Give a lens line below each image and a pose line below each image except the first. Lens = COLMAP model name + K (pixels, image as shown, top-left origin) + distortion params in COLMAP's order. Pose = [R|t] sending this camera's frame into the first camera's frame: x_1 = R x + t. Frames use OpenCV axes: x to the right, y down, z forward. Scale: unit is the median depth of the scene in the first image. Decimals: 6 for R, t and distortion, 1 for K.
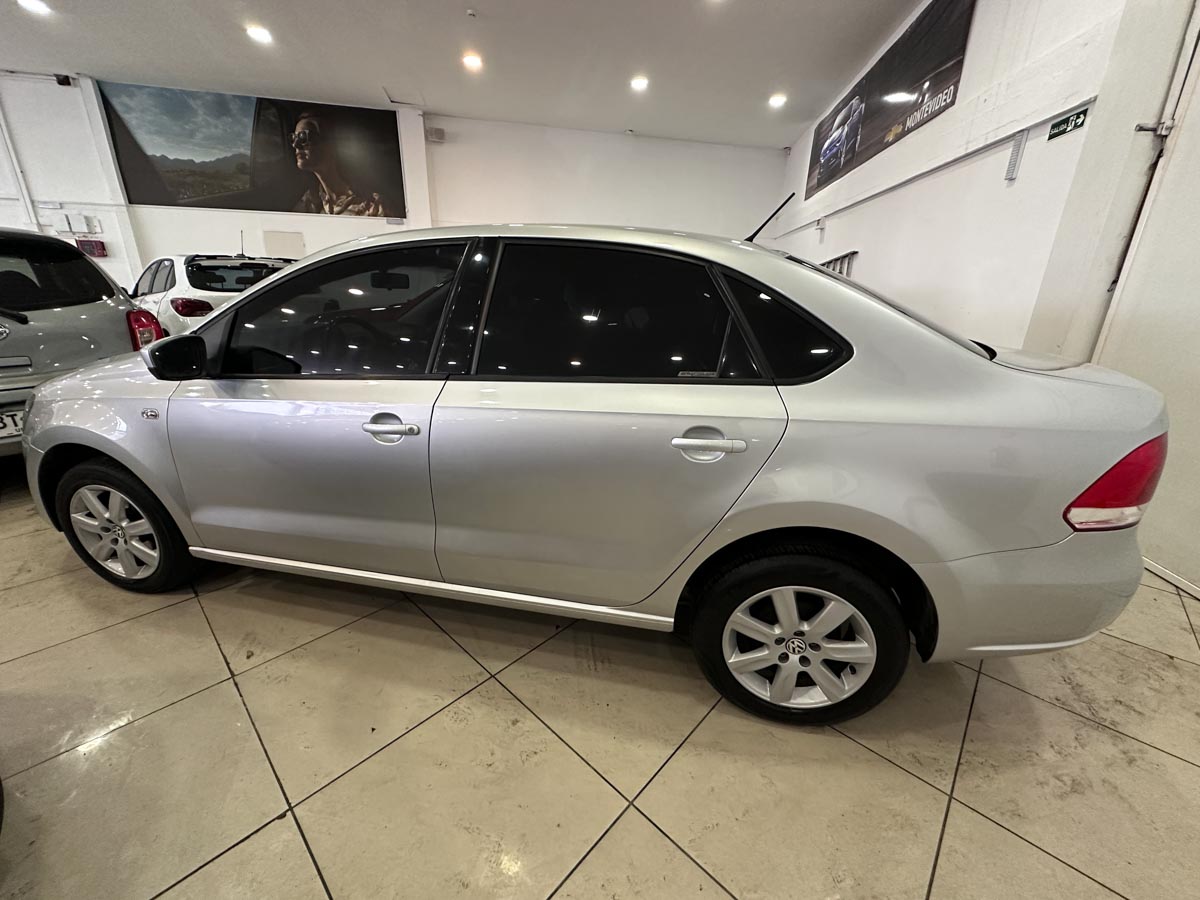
lens RADIAL K [[480.7, 0, 604.3], [0, 480.7, 447.6], [0, 0, 1]] dist [0.000307, 0.000059]
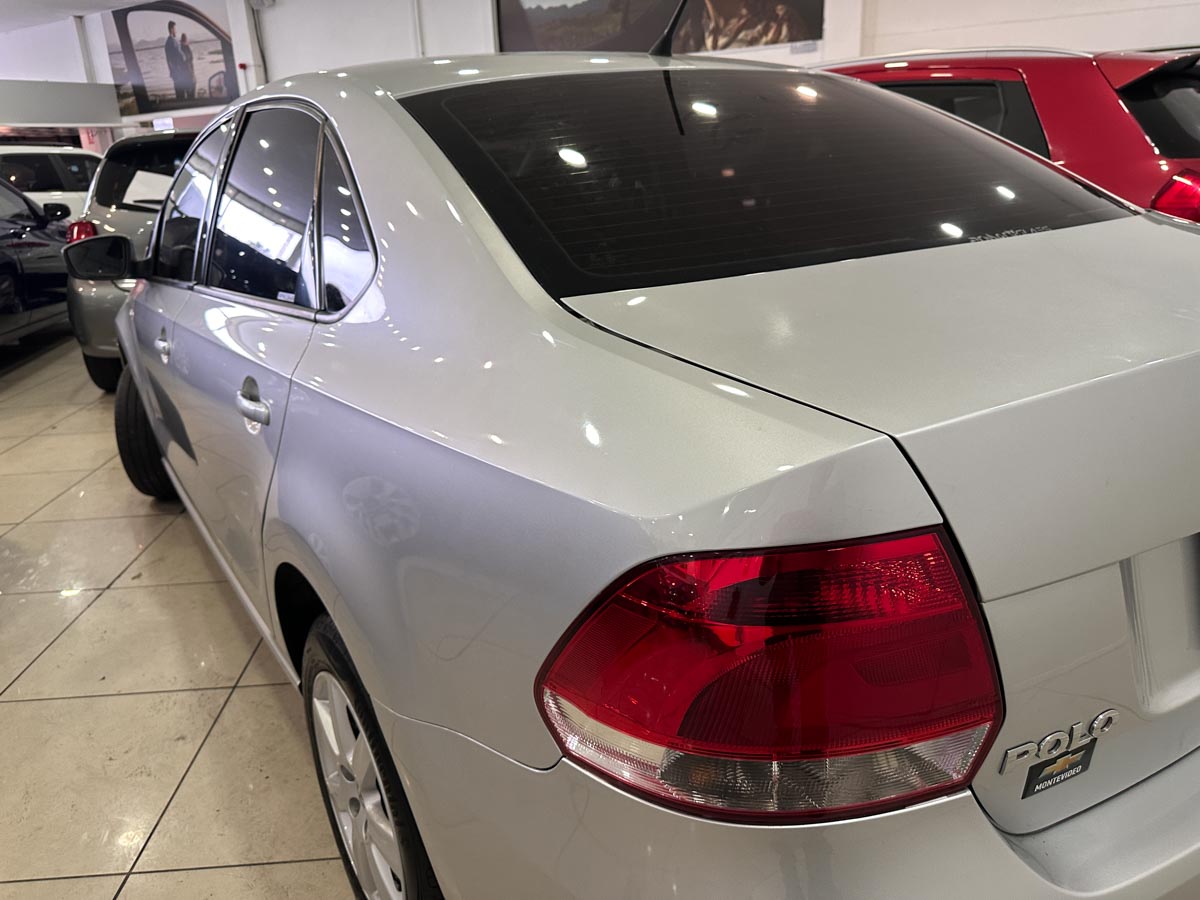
lens RADIAL K [[868.9, 0, 591.2], [0, 868.9, 441.1], [0, 0, 1]] dist [0.001144, -0.006268]
pose [[0.717296, 0.164142, -0.677159, 0.213380], [-0.165068, 0.984222, 0.063722, -0.017305], [0.676934, 0.066070, 0.733072, 0.073322]]
